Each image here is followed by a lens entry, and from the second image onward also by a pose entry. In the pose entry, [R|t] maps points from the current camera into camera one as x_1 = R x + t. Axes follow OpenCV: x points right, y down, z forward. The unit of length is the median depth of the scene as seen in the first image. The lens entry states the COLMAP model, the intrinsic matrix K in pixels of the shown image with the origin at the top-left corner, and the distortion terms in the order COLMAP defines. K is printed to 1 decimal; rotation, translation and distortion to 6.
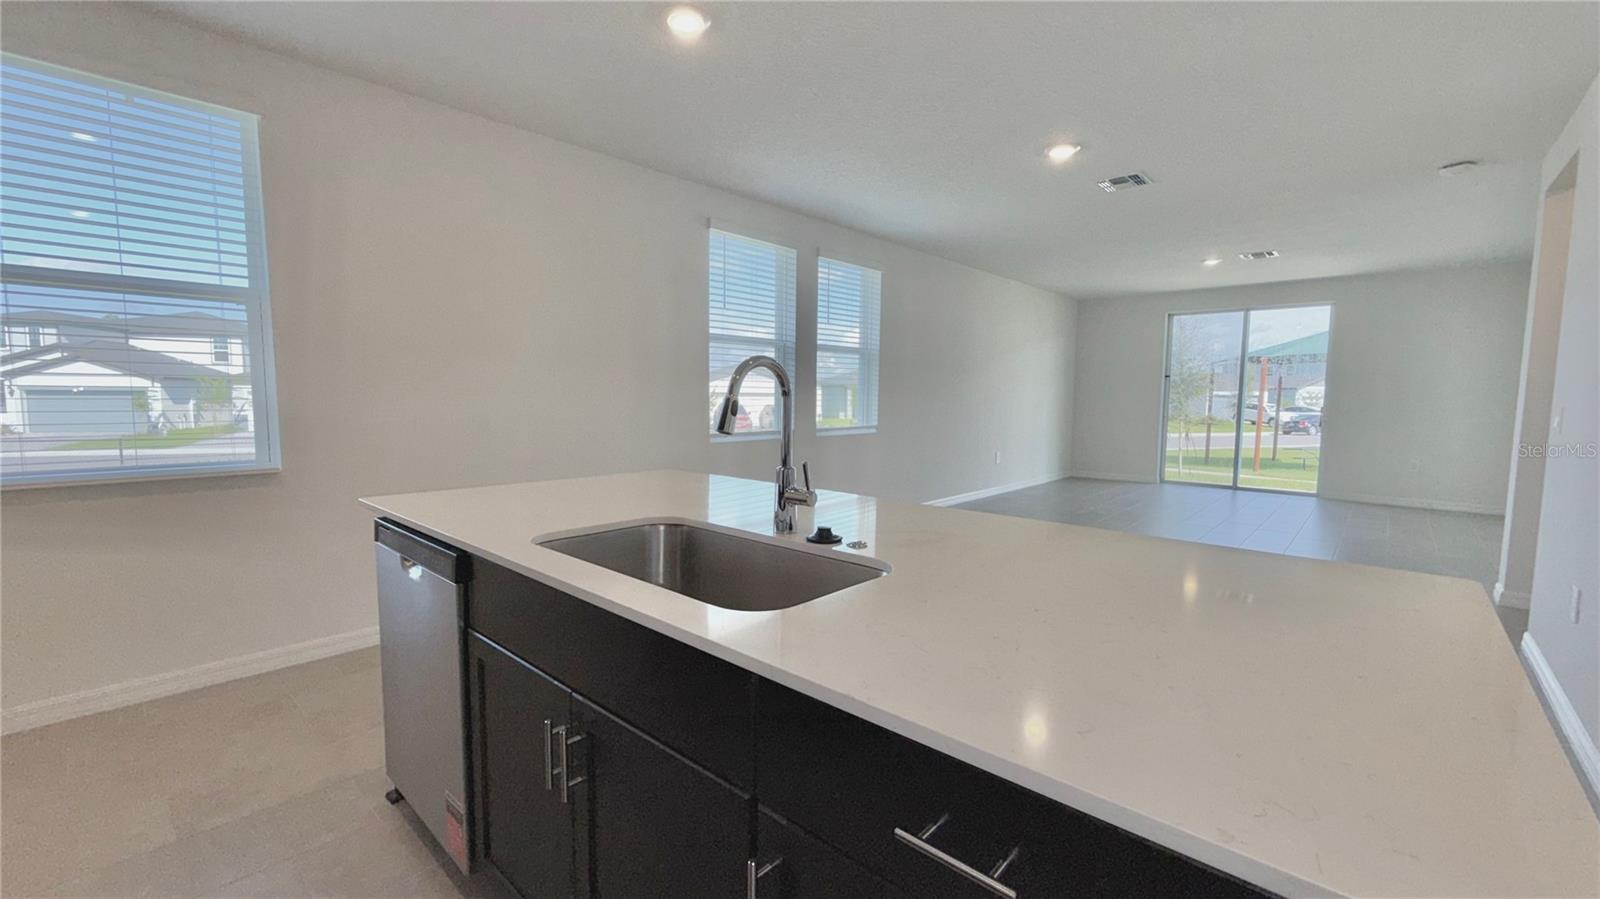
lens RADIAL K [[650.9, 0, 800.0], [0, 650.9, 449.5], [0, 0, 1]] dist [0.000513, 0.000040]
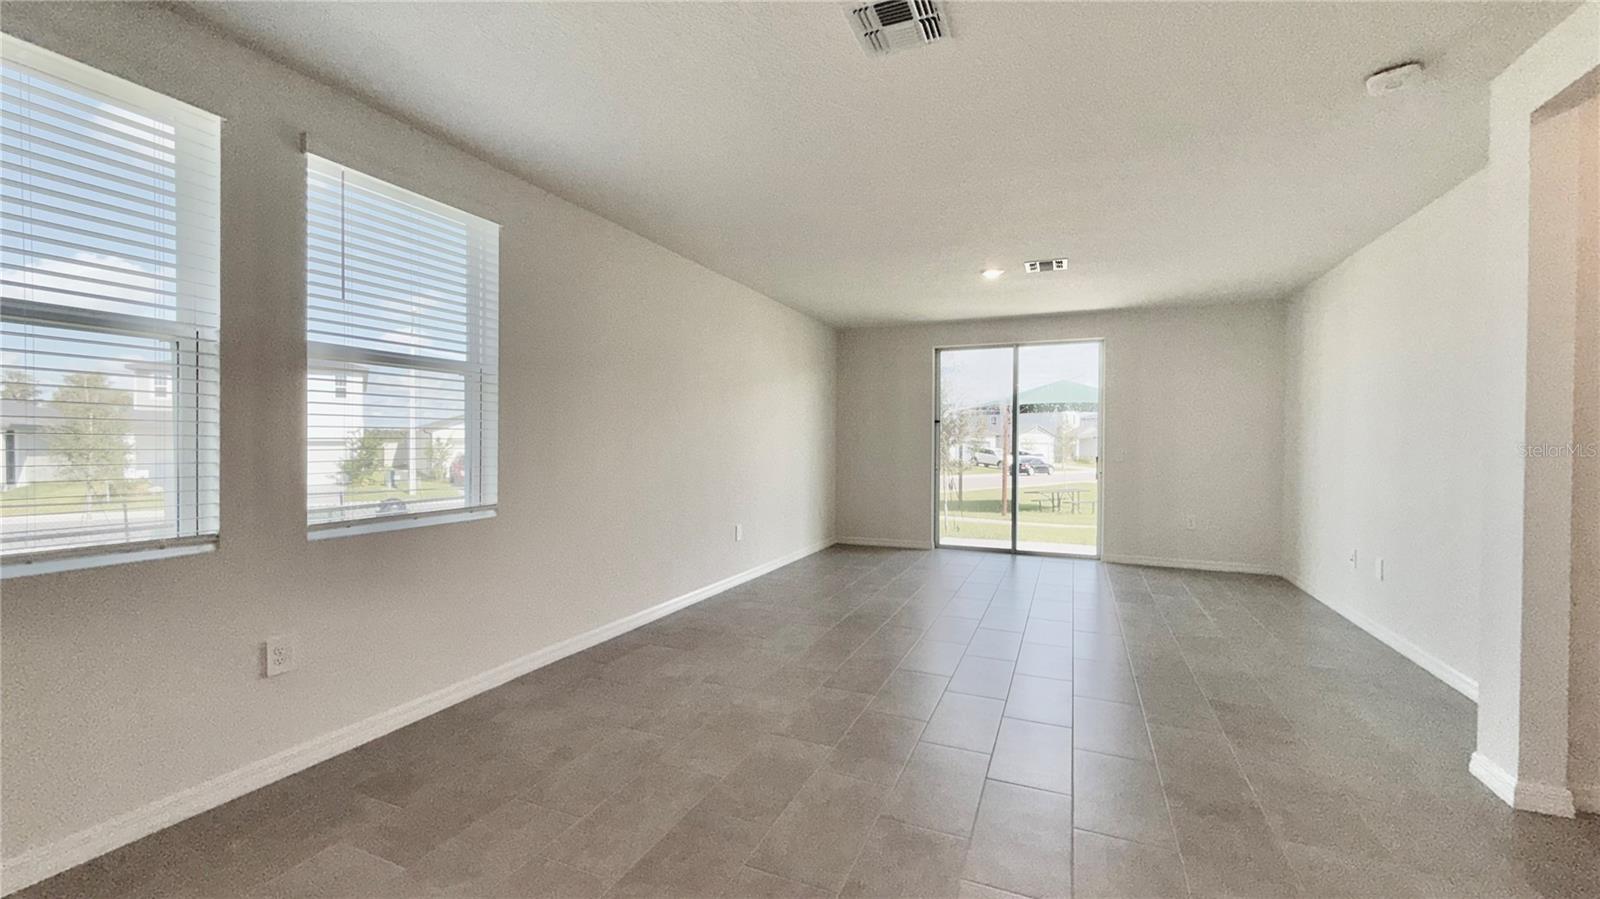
lens RADIAL K [[613.0, 0, 795.3], [0, 613.0, 445.4], [0, 0, 1]] dist [0.000052, -0.000006]
pose [[0.948681, -0.005747, 0.316181, 0.138483], [0.030224, 0.996906, -0.072565, -0.029445], [-0.314786, 0.078397, 0.945919, 0.310159]]
